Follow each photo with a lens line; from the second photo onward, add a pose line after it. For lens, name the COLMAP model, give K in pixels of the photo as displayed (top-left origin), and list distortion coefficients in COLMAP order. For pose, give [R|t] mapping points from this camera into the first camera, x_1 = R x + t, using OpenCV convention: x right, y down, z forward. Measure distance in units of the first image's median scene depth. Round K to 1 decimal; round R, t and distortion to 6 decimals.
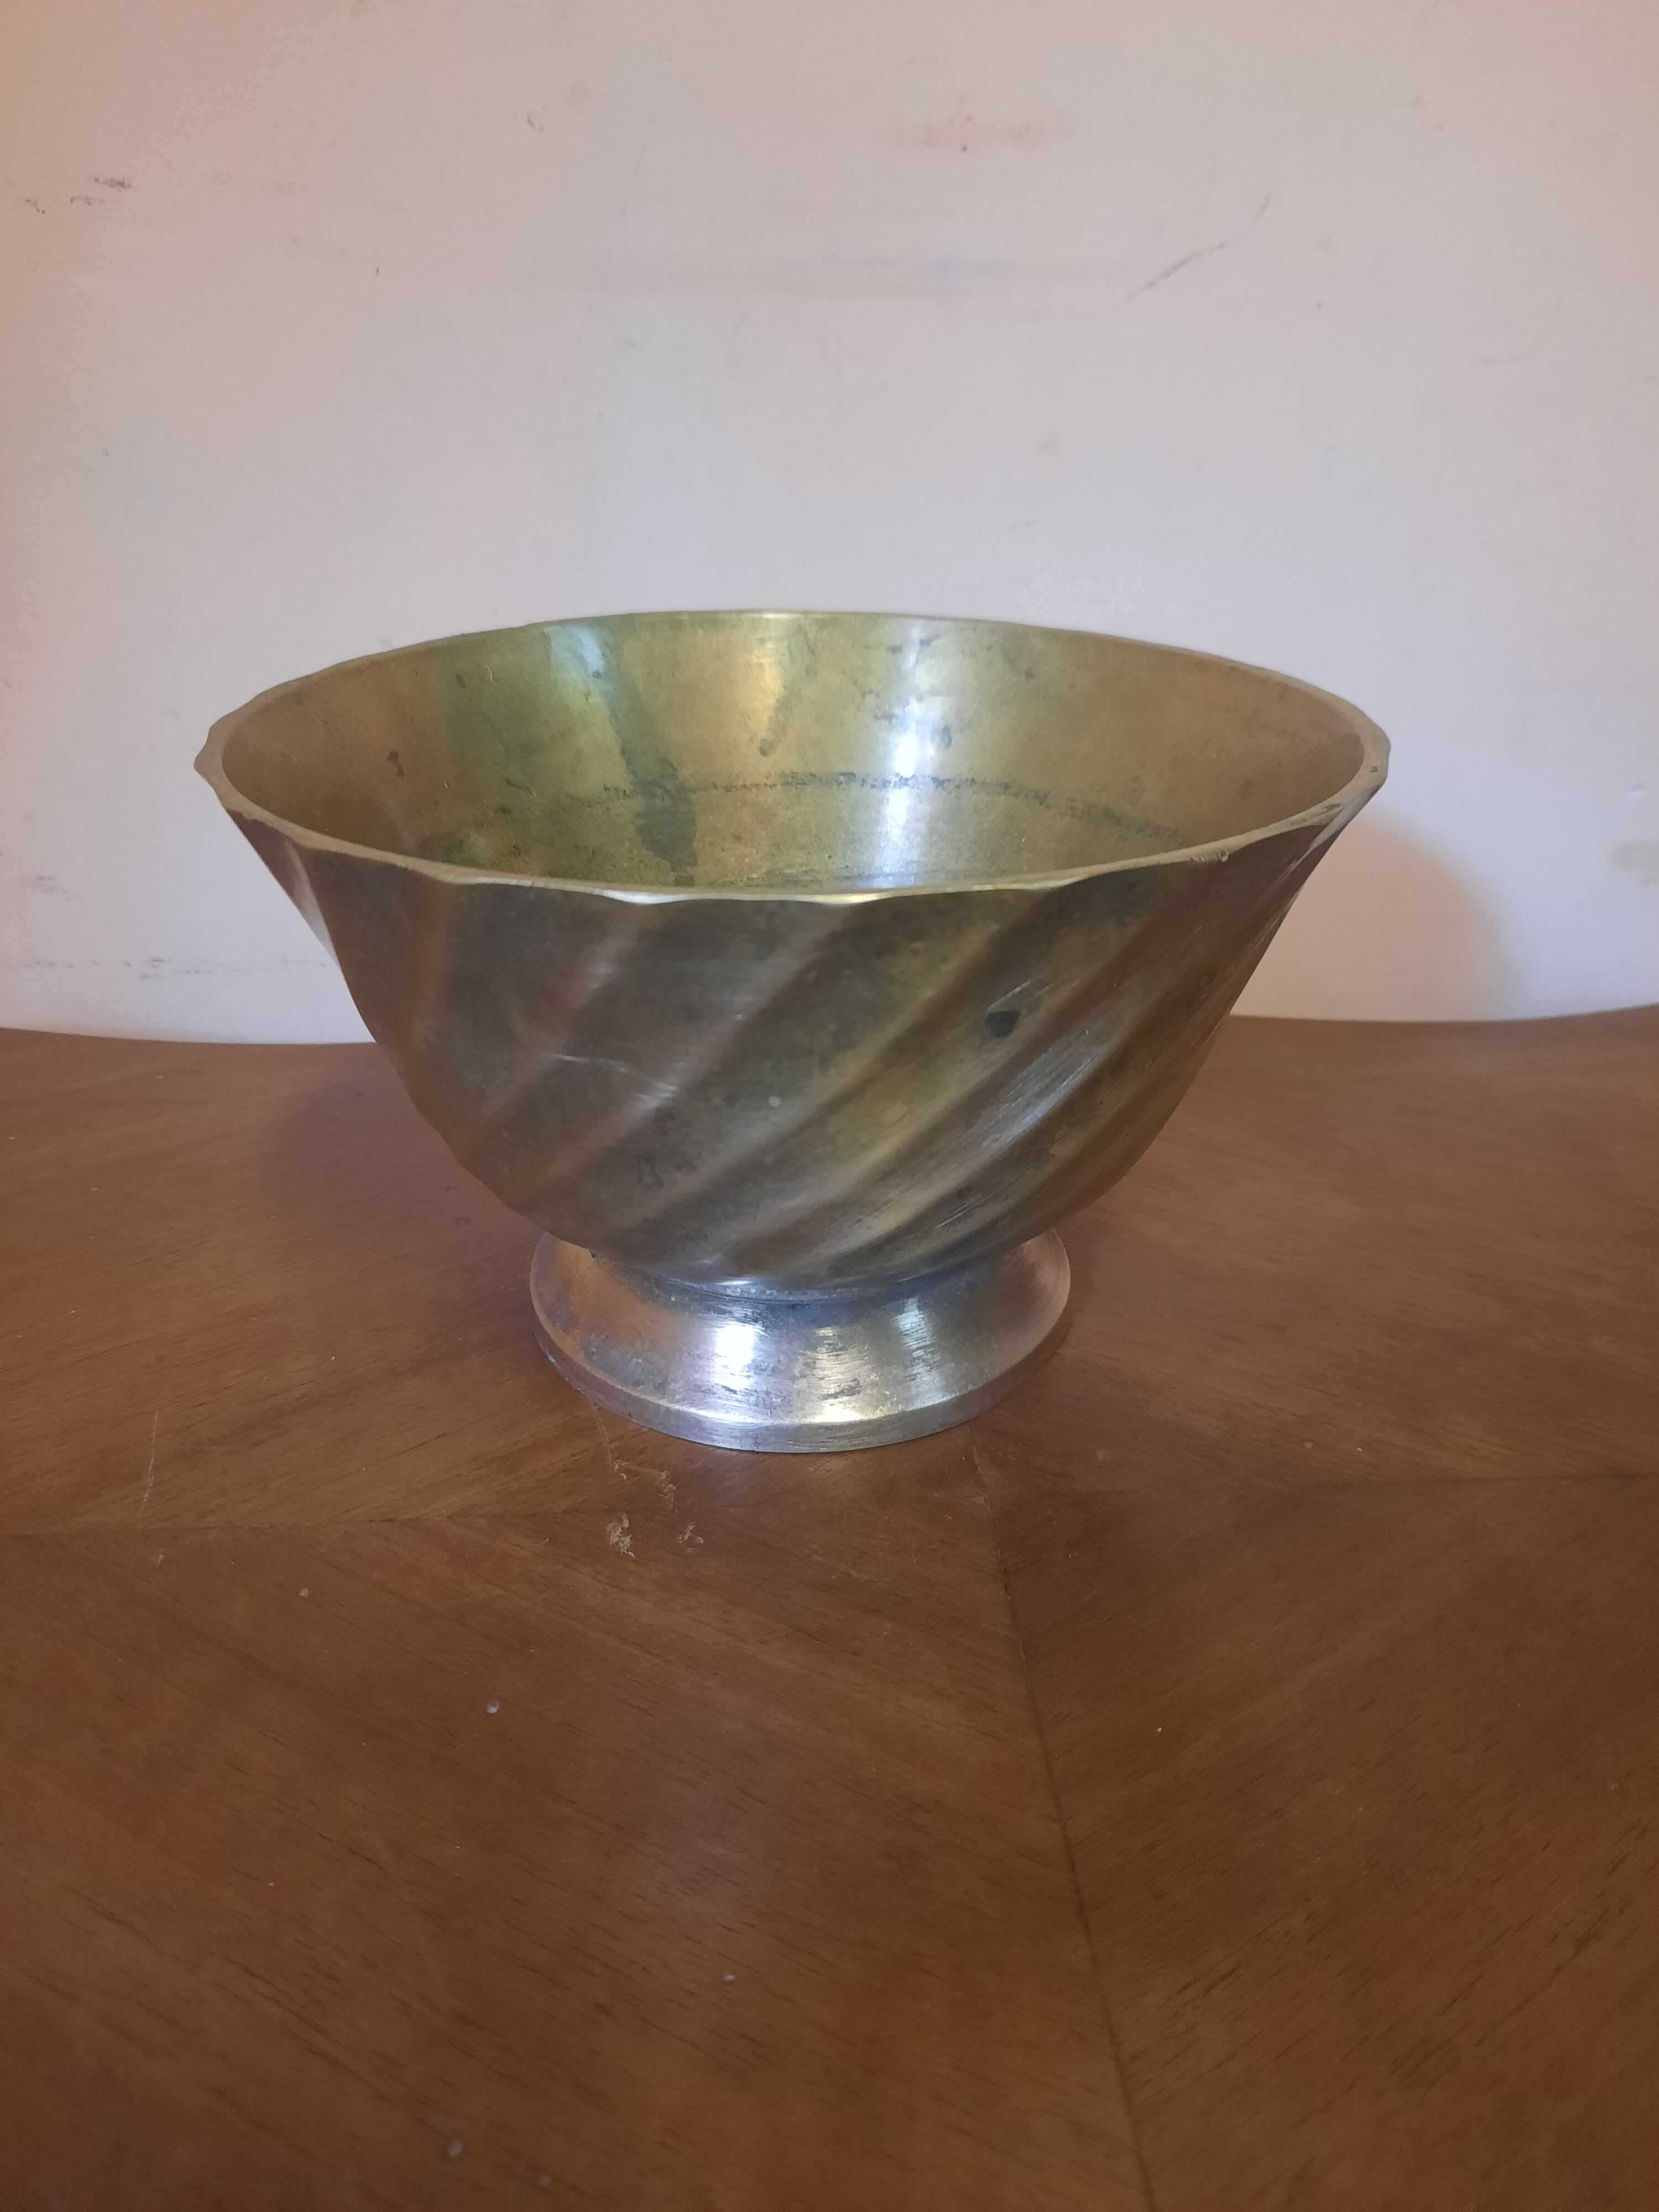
lens RADIAL K [[1811.2, 0, 810.1], [0, 1811.2, 1039.0], [0, 0, 1]] dist [0.014227, -0.030922]
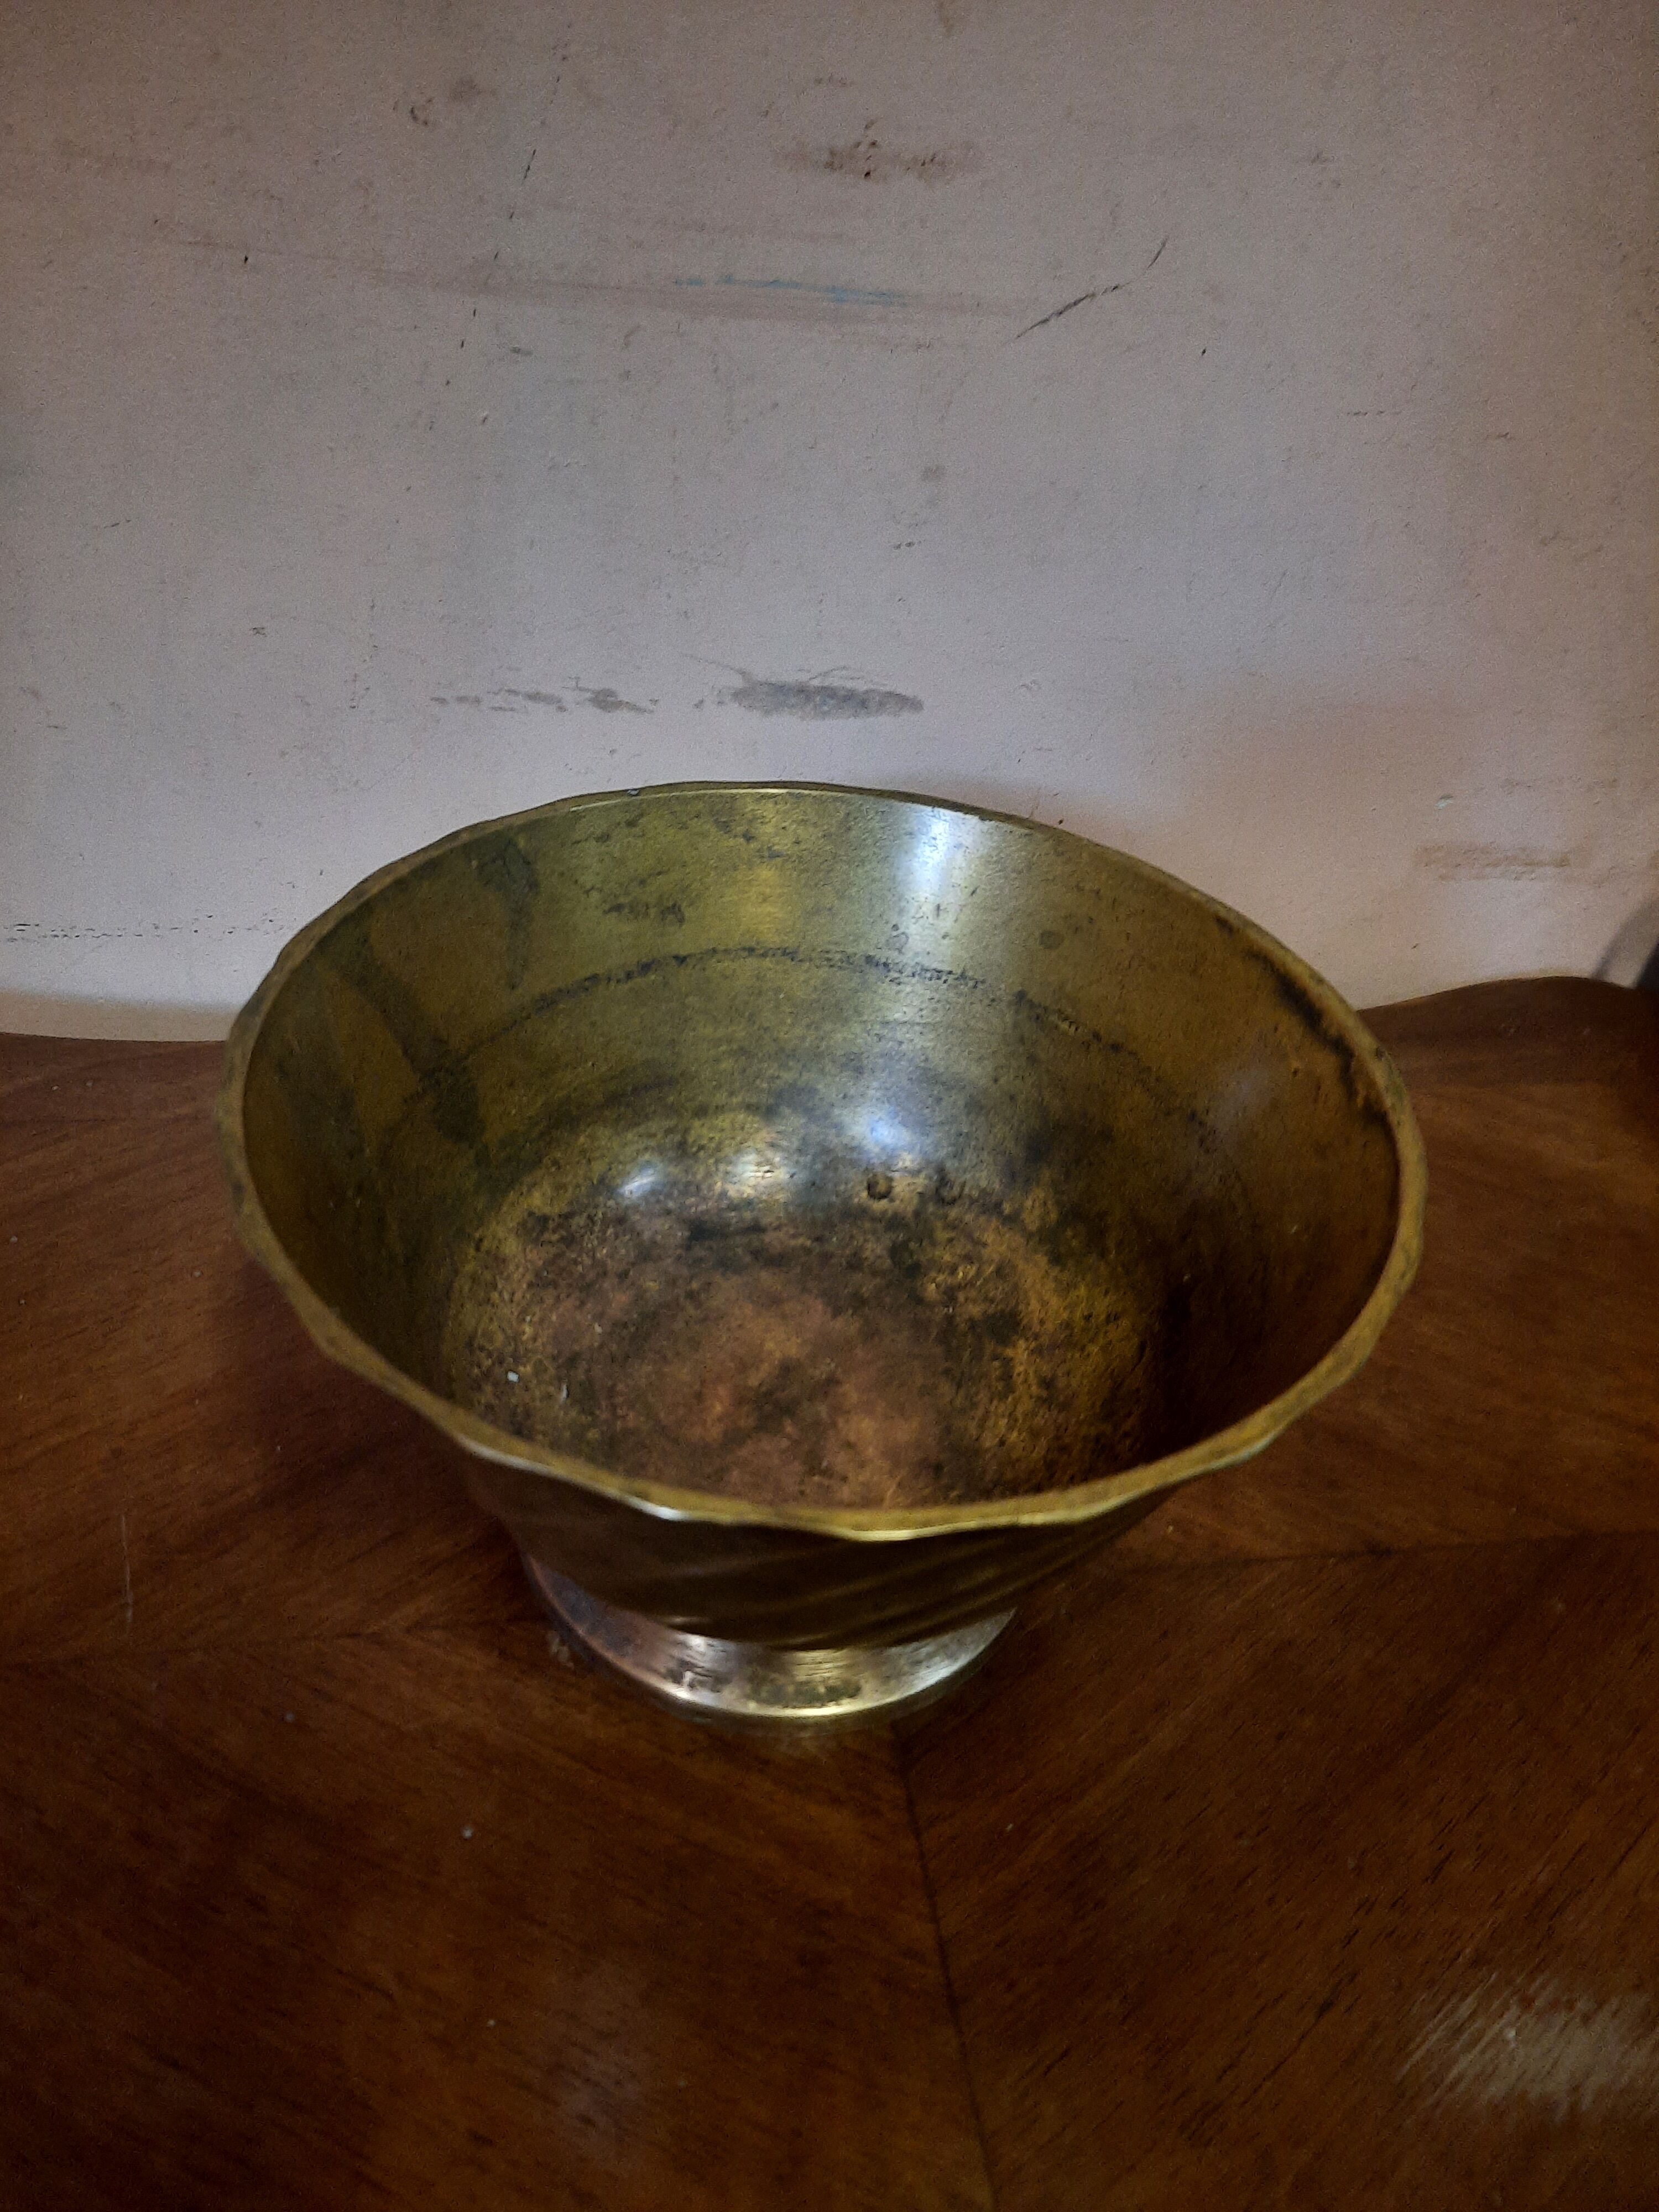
lens RADIAL K [[1811.2, 0, 831.8], [0, 1811.2, 1055.6], [0, 0, 1]] dist [0.014227, -0.030922]
pose [[0.991220, 0.009002, 0.131920, -0.100477], [-0.037631, 0.975629, 0.216177, -0.408679], [-0.126759, -0.219243, 0.967401, -0.080410]]
